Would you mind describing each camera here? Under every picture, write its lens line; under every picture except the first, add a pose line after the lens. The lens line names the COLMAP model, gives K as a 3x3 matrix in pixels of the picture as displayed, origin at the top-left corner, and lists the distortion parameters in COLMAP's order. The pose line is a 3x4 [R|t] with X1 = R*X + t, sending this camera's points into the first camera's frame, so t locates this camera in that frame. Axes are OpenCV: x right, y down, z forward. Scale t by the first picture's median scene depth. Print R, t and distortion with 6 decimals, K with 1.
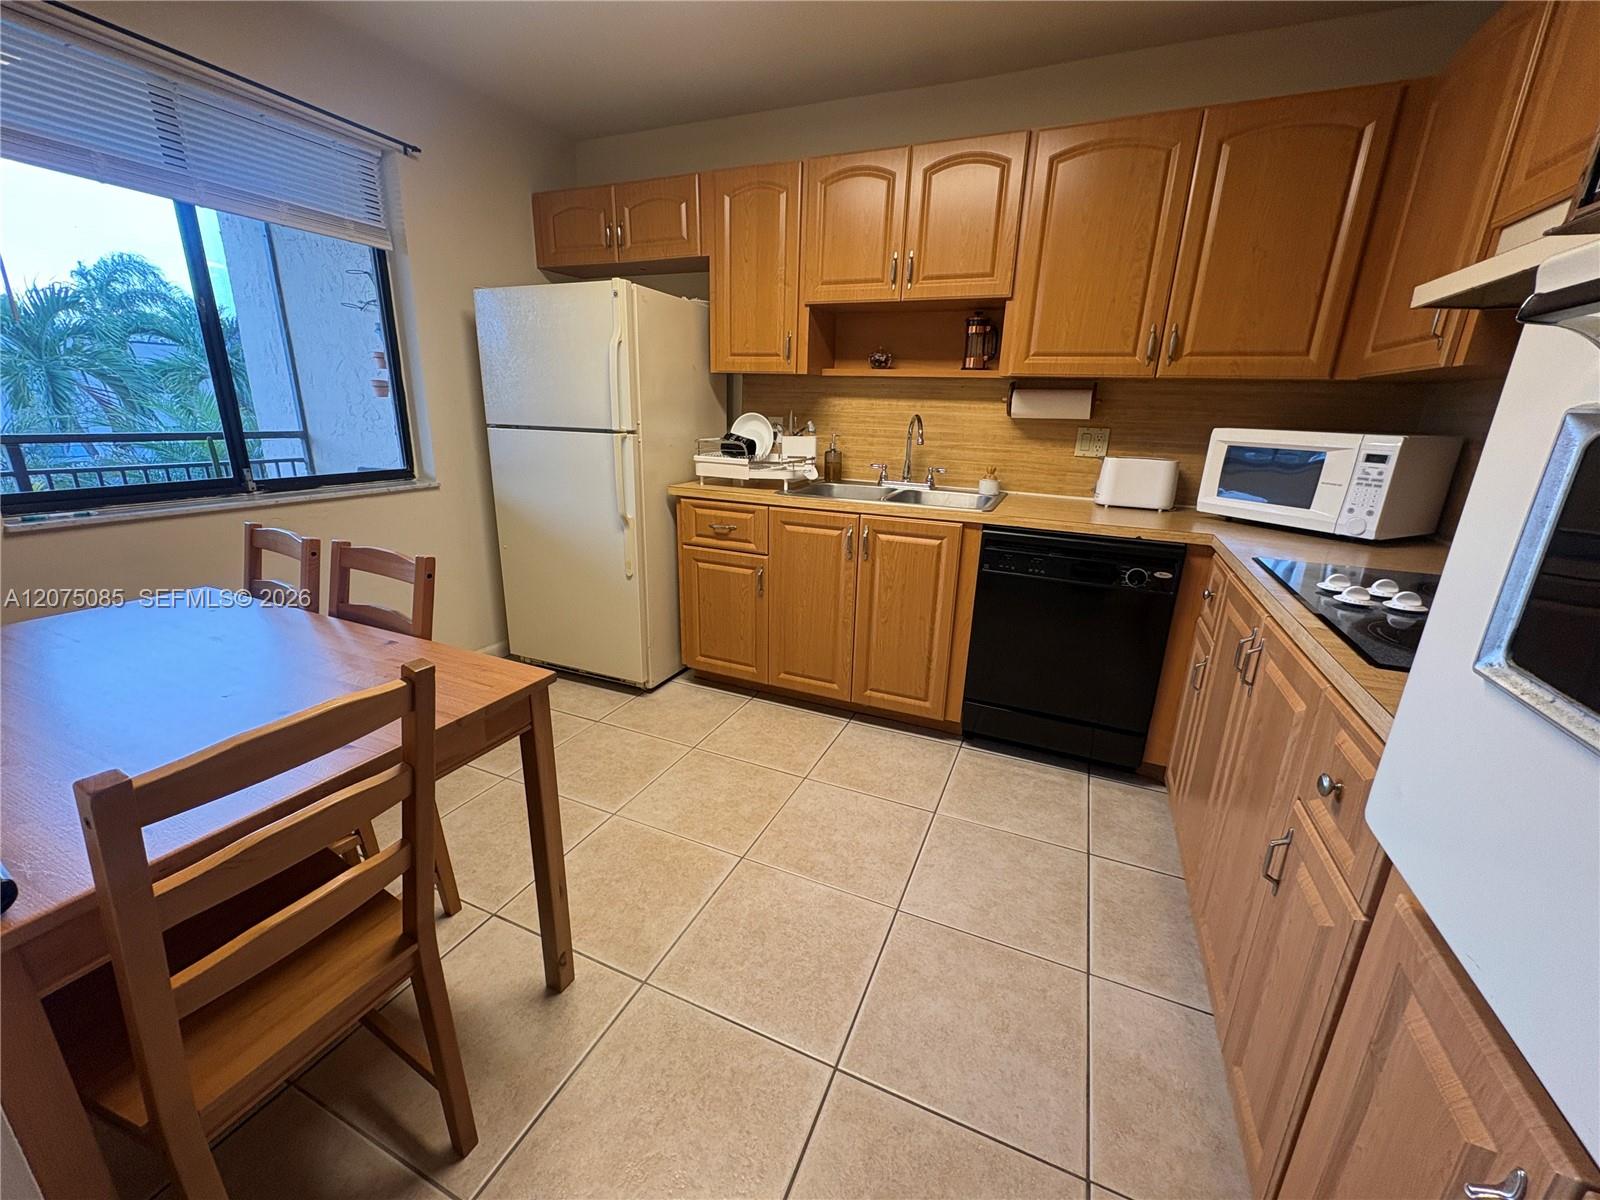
lens RADIAL K [[636.1, 0, 800.0], [0, 636.1, 600.0], [0, 0, 1]] dist [-0.000456, -0.000764]
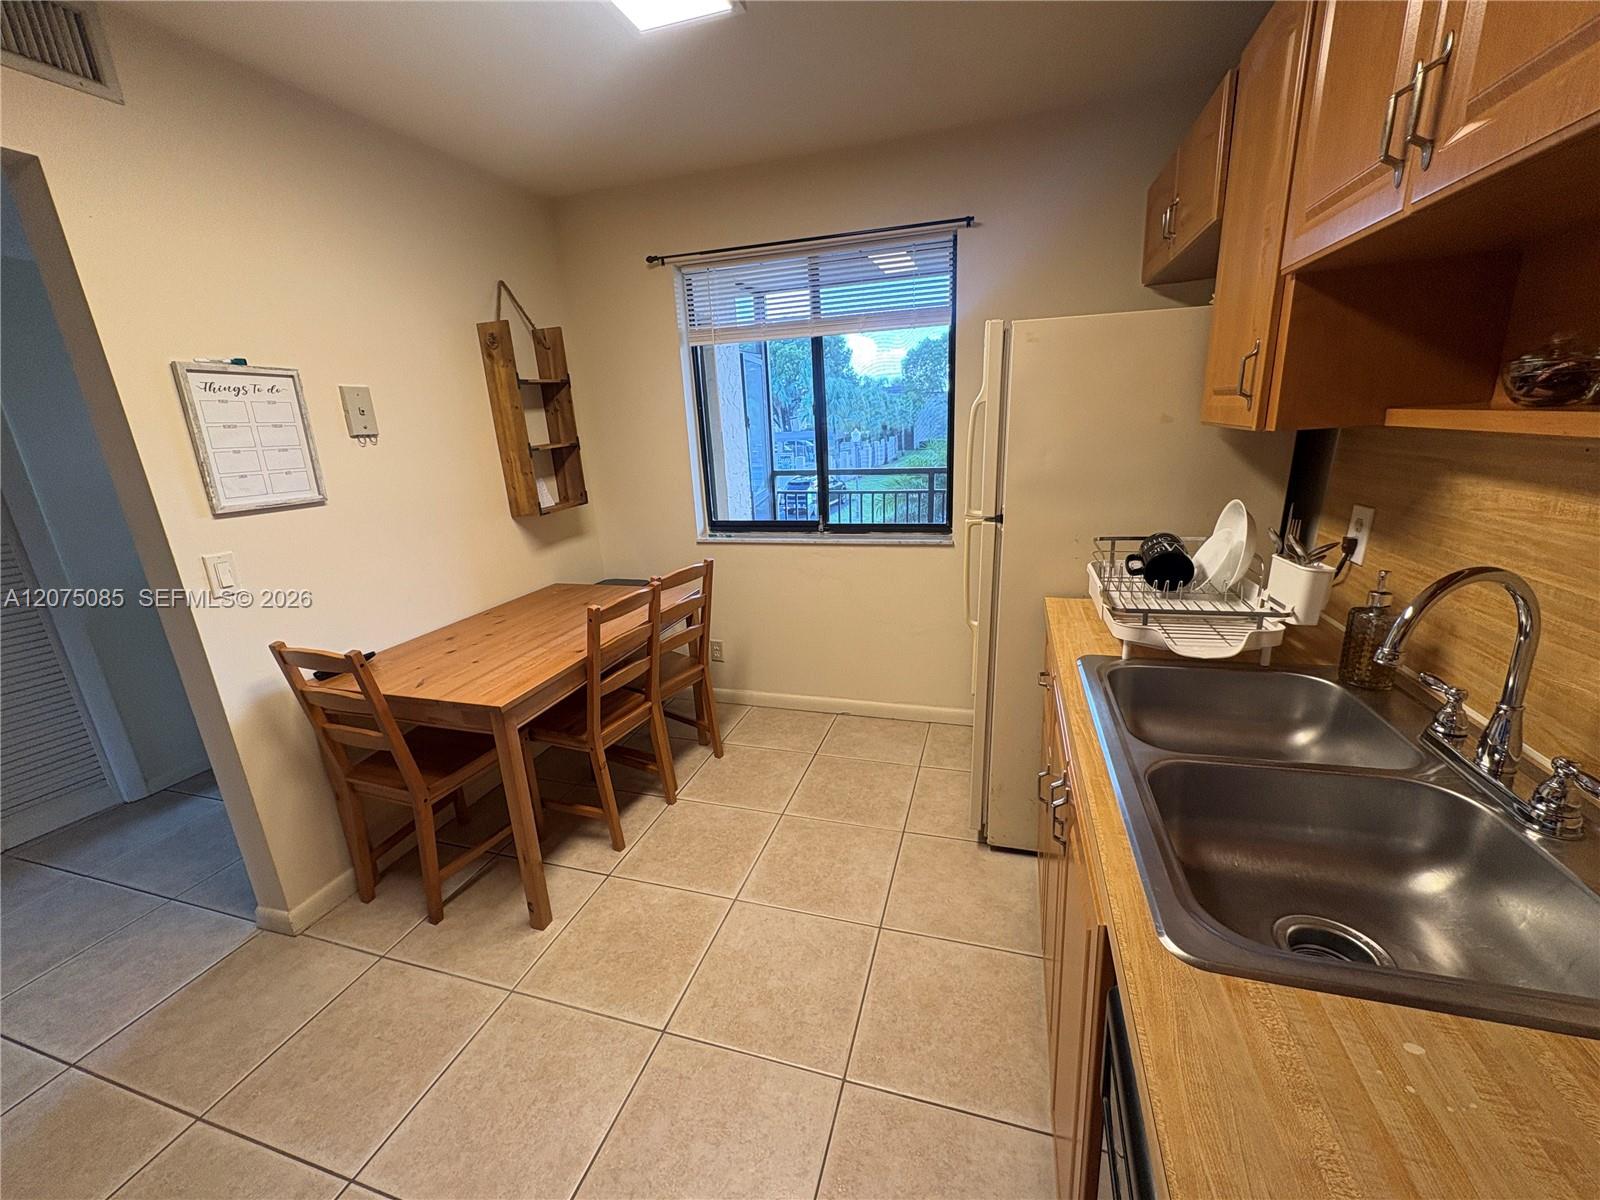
lens RADIAL K [[636.1, 0, 800.0], [0, 636.1, 600.0], [0, 0, 1]] dist [-0.000456, -0.000764]
pose [[0.115086, 0.240260, -0.963862, 0.456015], [-0.236144, 0.949111, 0.208388, -0.275075], [0.964879, 0.203627, 0.165965, 0.671570]]
